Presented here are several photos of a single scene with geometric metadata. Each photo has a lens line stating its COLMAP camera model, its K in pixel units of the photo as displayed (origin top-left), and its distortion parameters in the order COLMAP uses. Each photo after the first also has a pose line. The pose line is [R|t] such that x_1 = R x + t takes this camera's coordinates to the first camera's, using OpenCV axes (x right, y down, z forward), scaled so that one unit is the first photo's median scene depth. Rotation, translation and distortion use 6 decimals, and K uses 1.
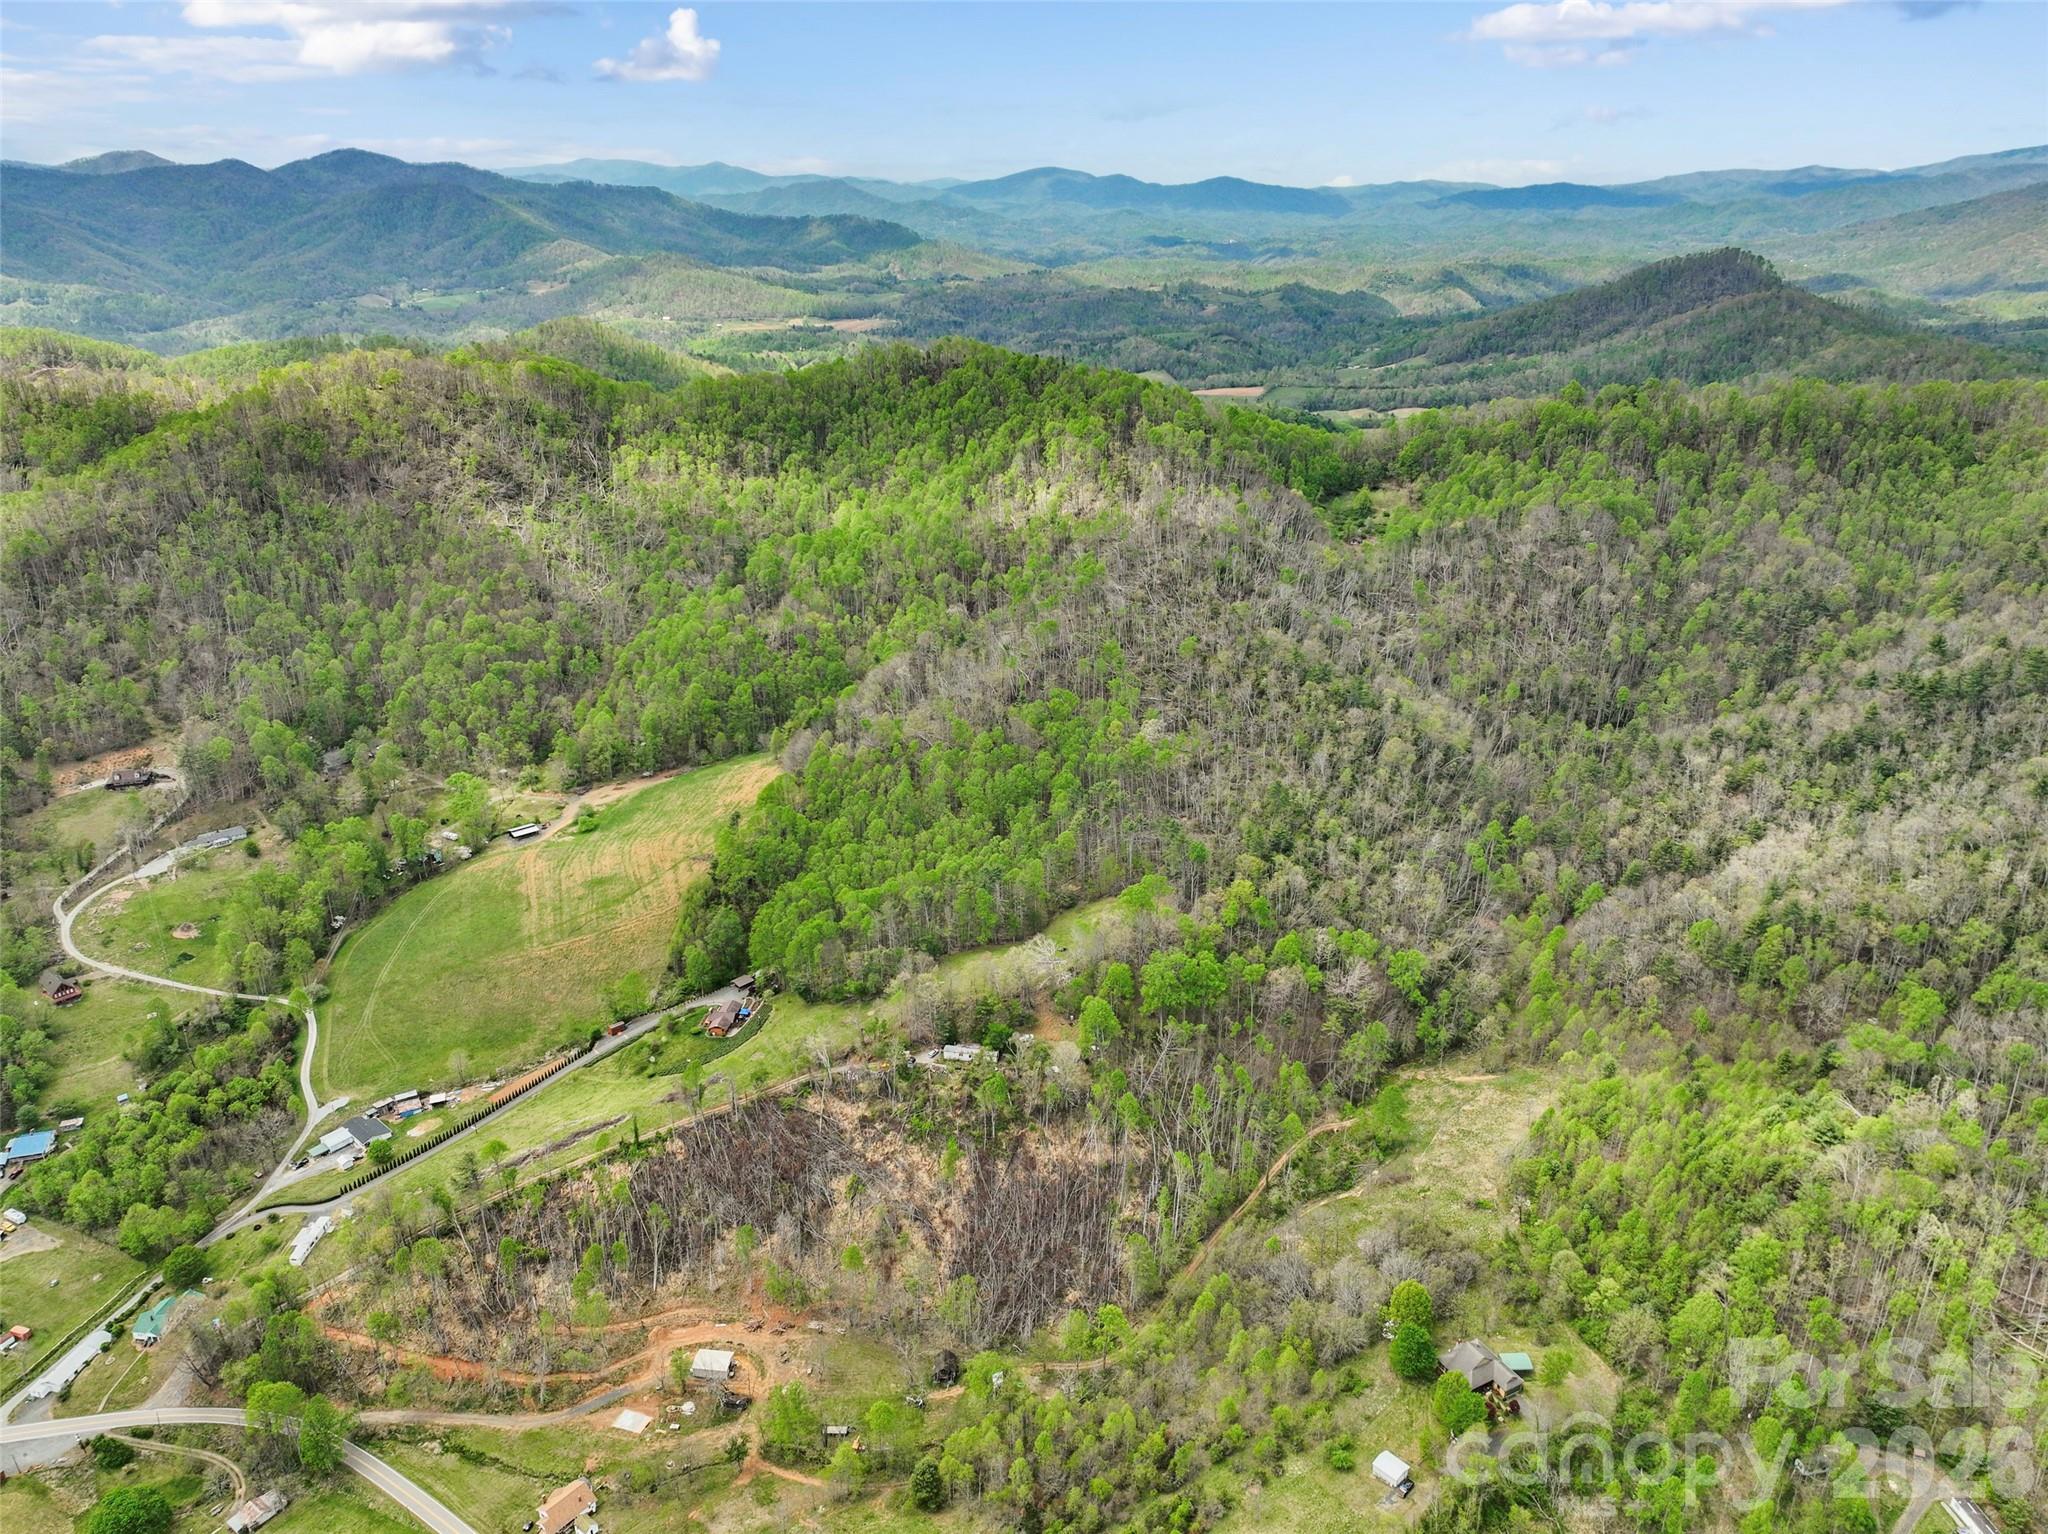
lens RADIAL K [[1426.6, 0, 1025.6], [0, 1426.6, 763.4], [0, 0, 1]] dist [0.003814, 0.003503]
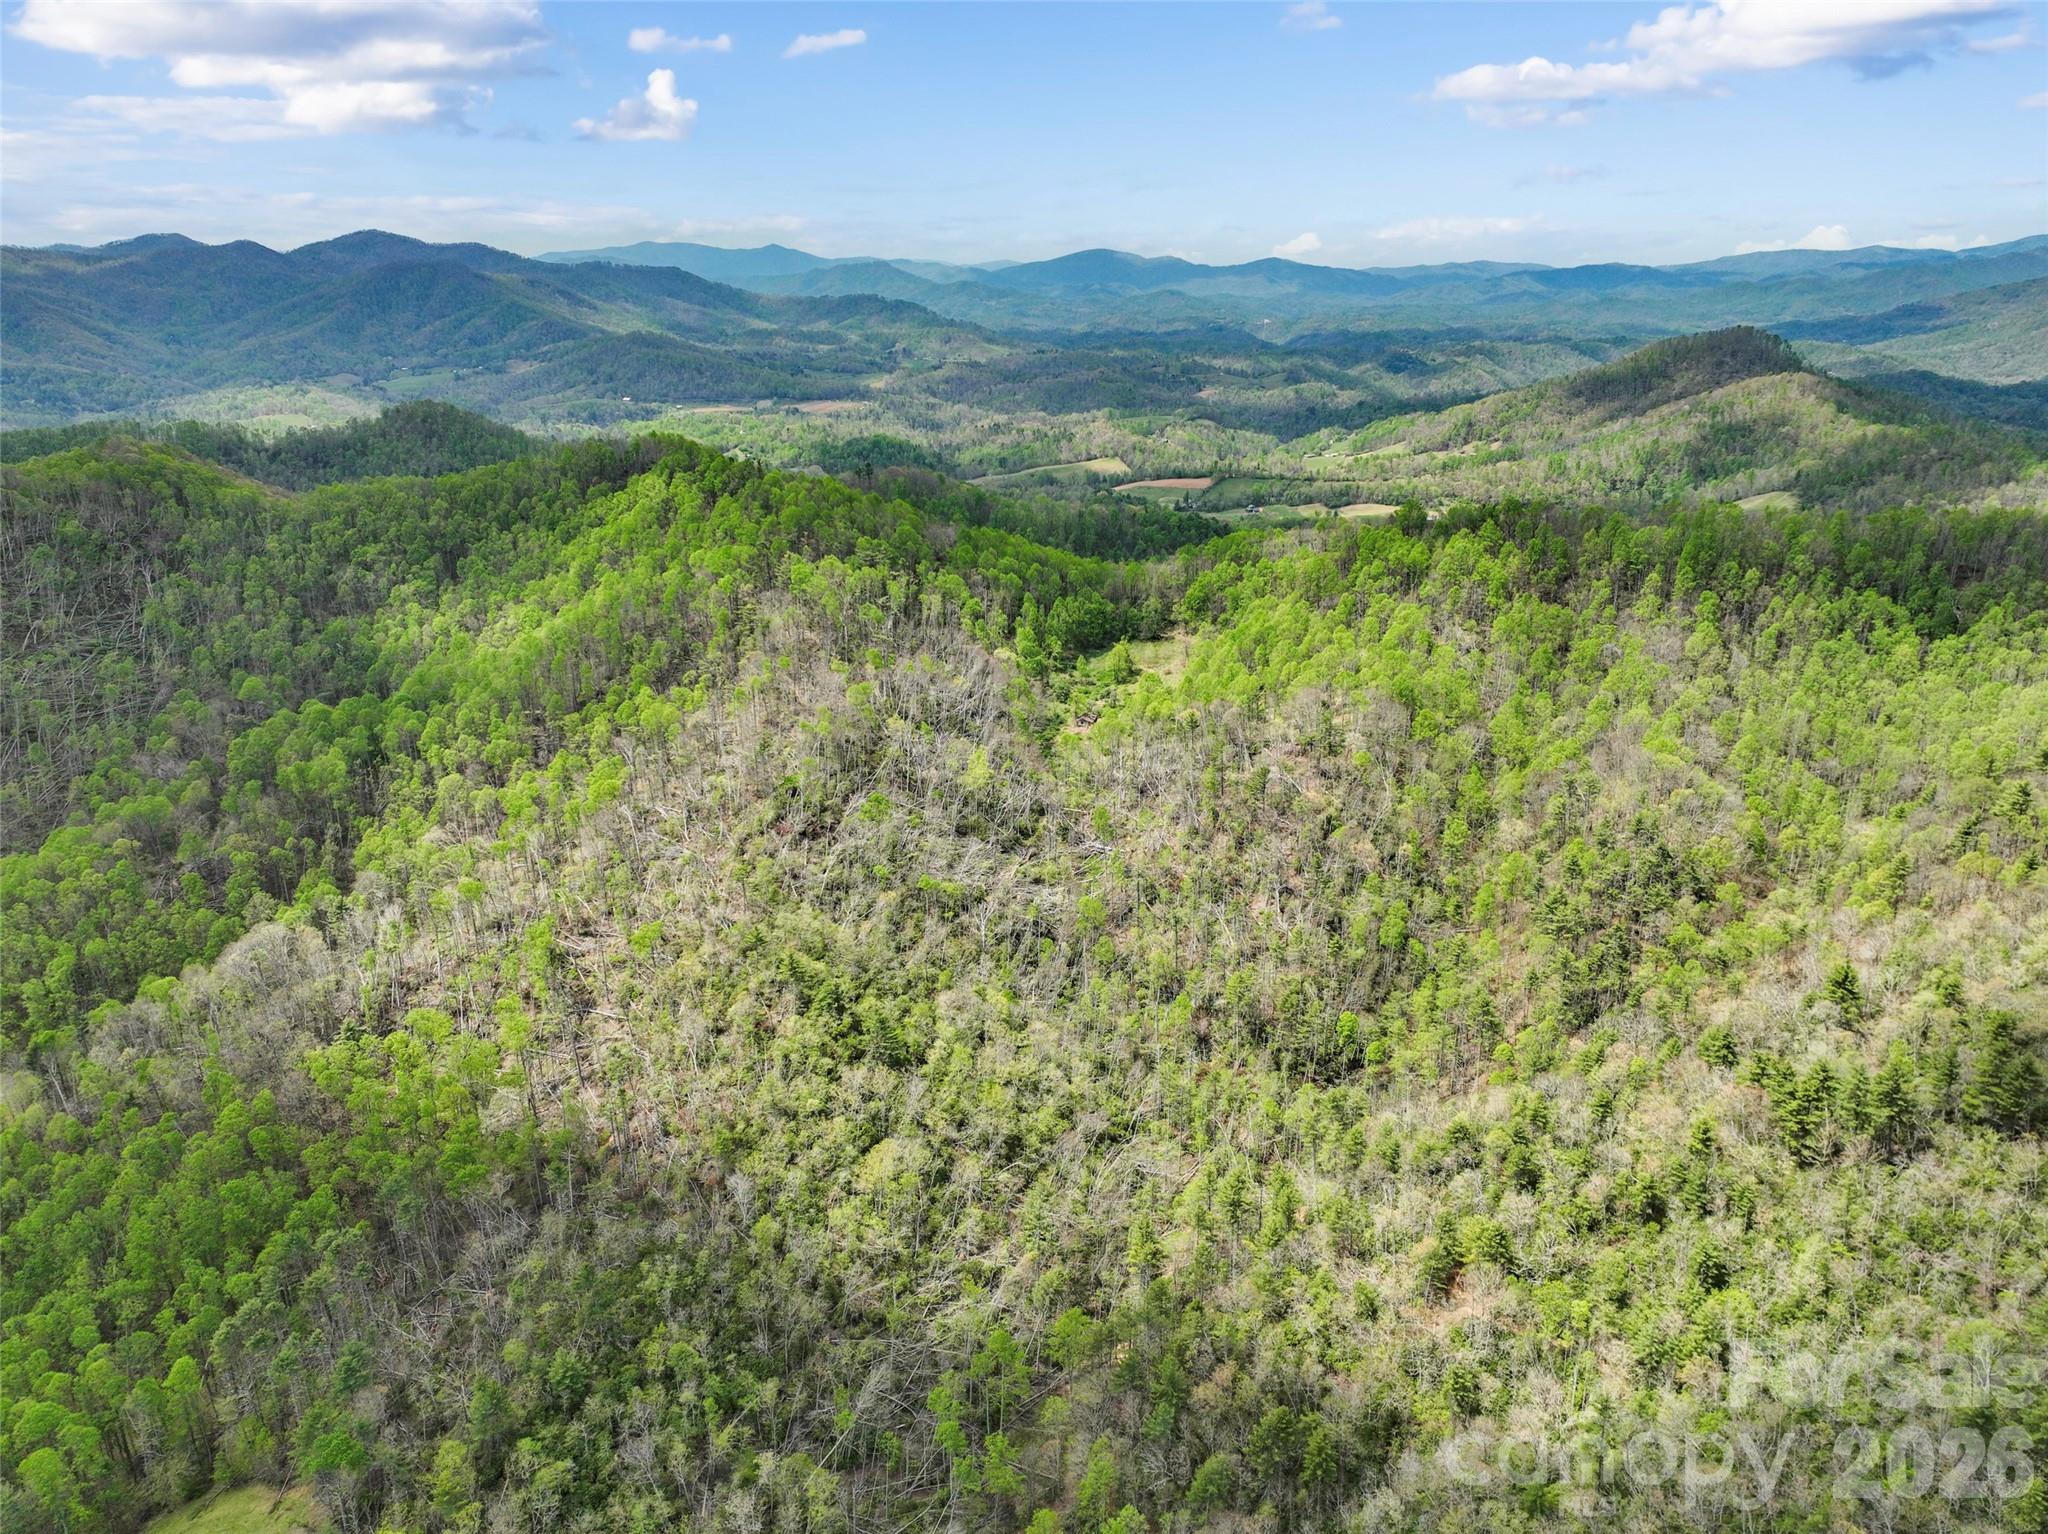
lens RADIAL K [[1426.6, 0, 1029.0], [0, 1426.6, 763.0], [0, 0, 1]] dist [0.003814, 0.003503]
pose [[0.999170, 0.012112, -0.038889, 0.234972], [-0.014072, 0.998623, -0.050533, -0.099800], [0.038224, 0.051038, 0.997965, 0.287335]]
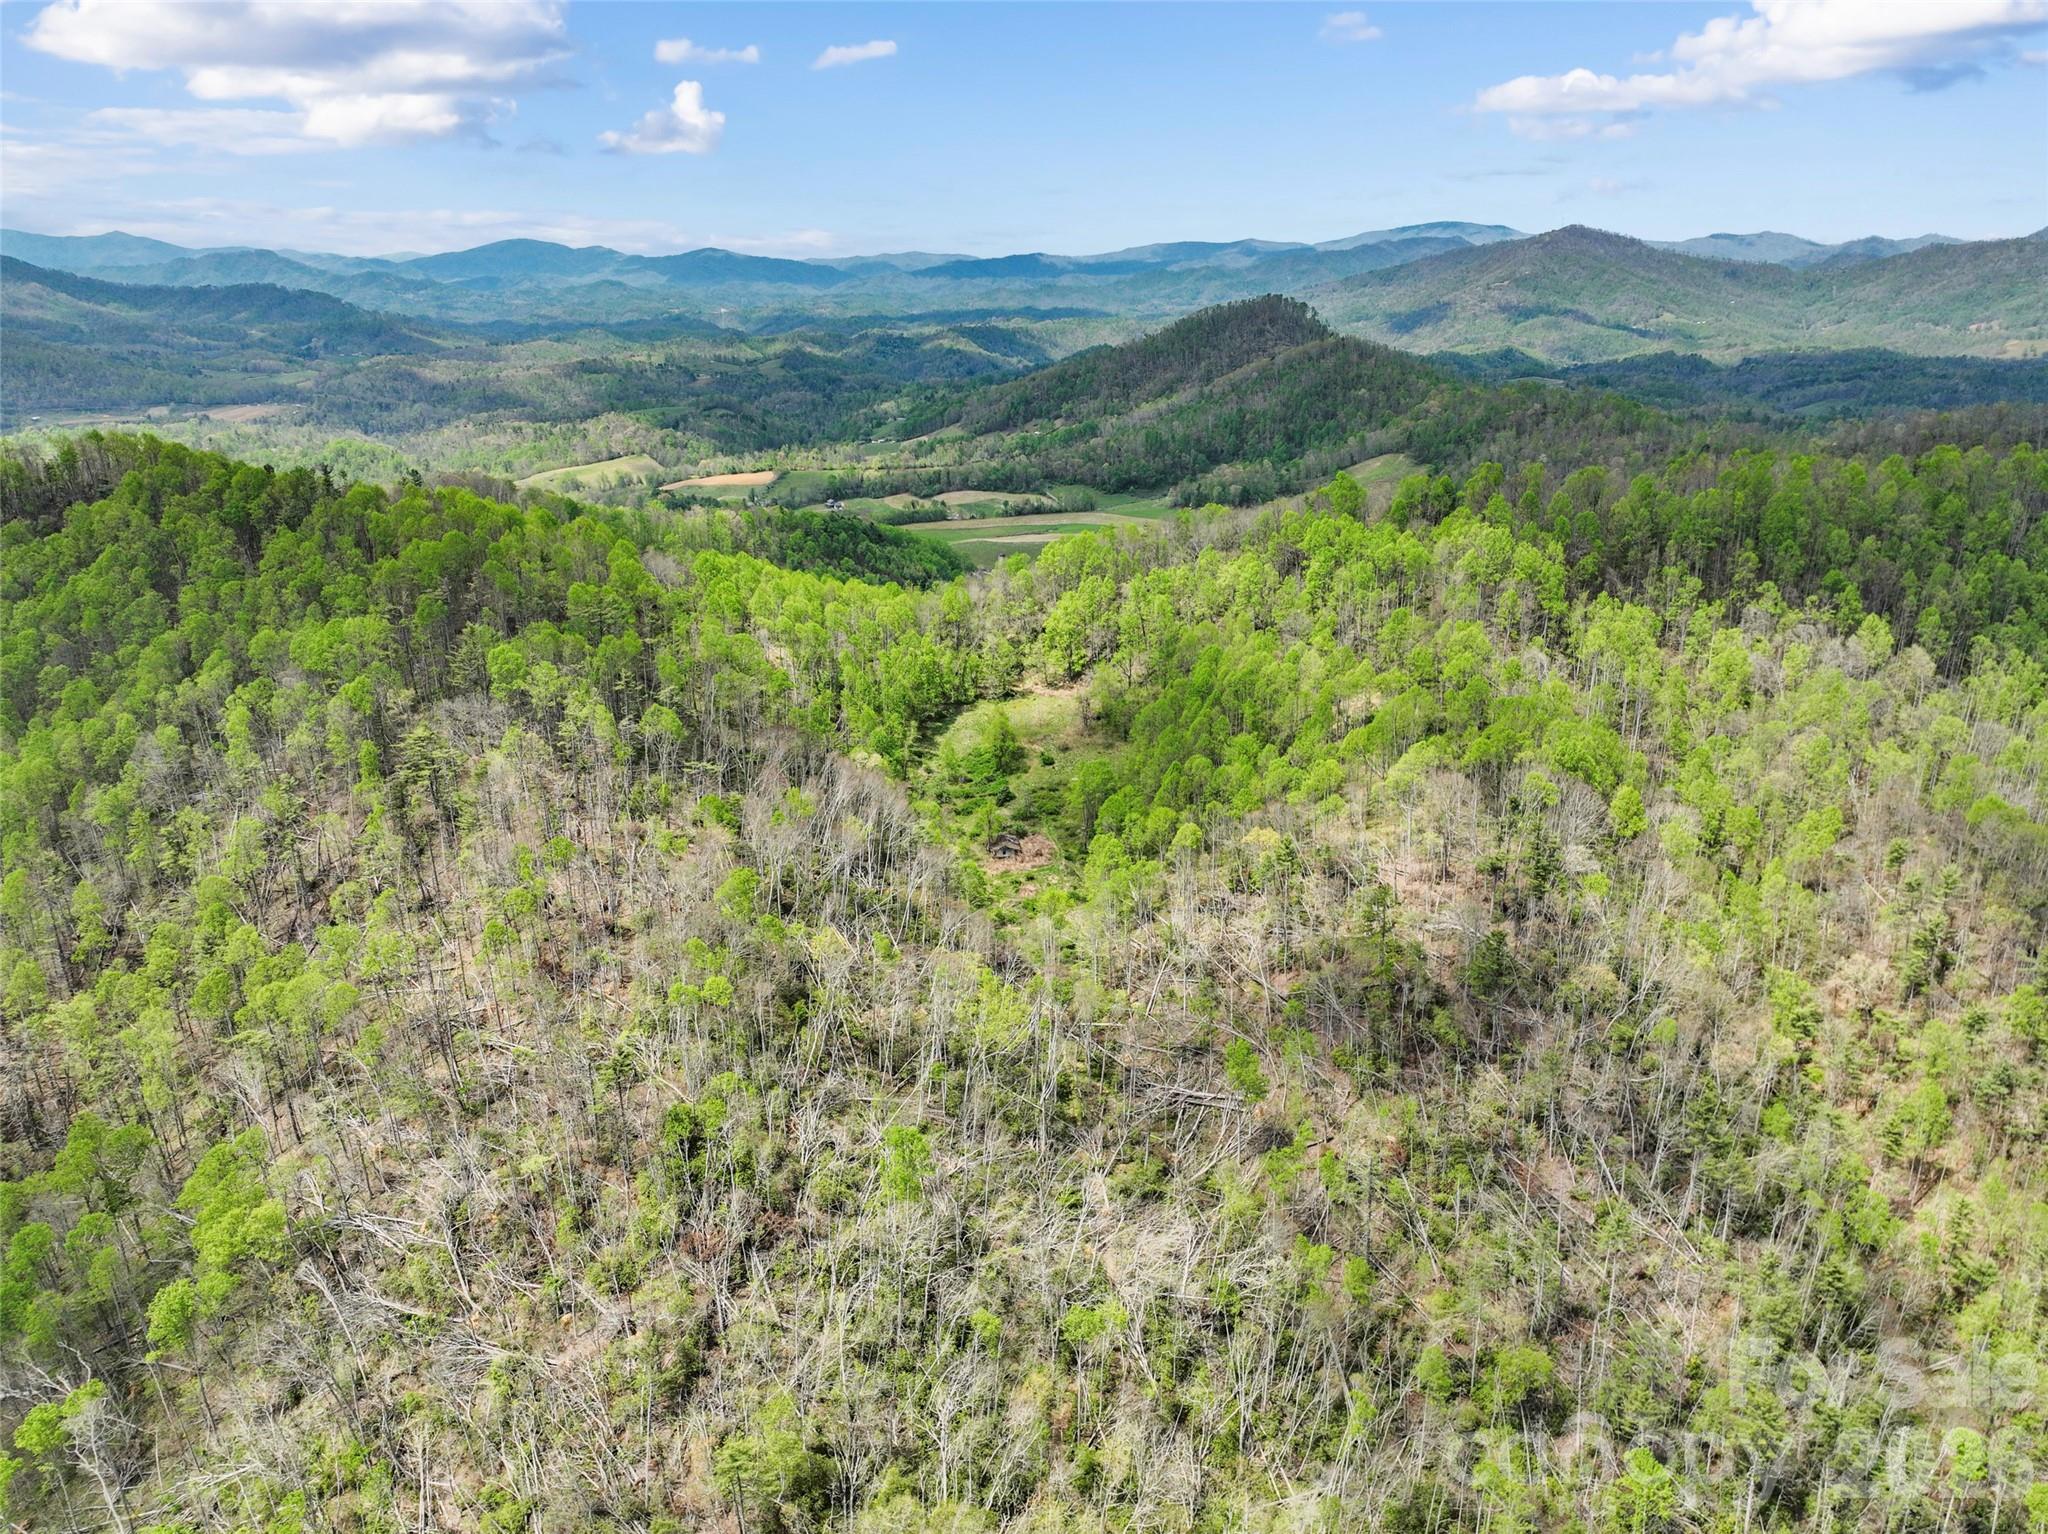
lens RADIAL K [[1426.6, 0, 1021.9], [0, 1426.6, 767.6], [0, 0, 1]] dist [0.003814, 0.003503]
pose [[0.946188, -0.110924, 0.304014, 0.102585], [0.124127, 0.991967, -0.024389, -0.173149], [-0.298867, 0.060813, 0.952355, 0.575889]]
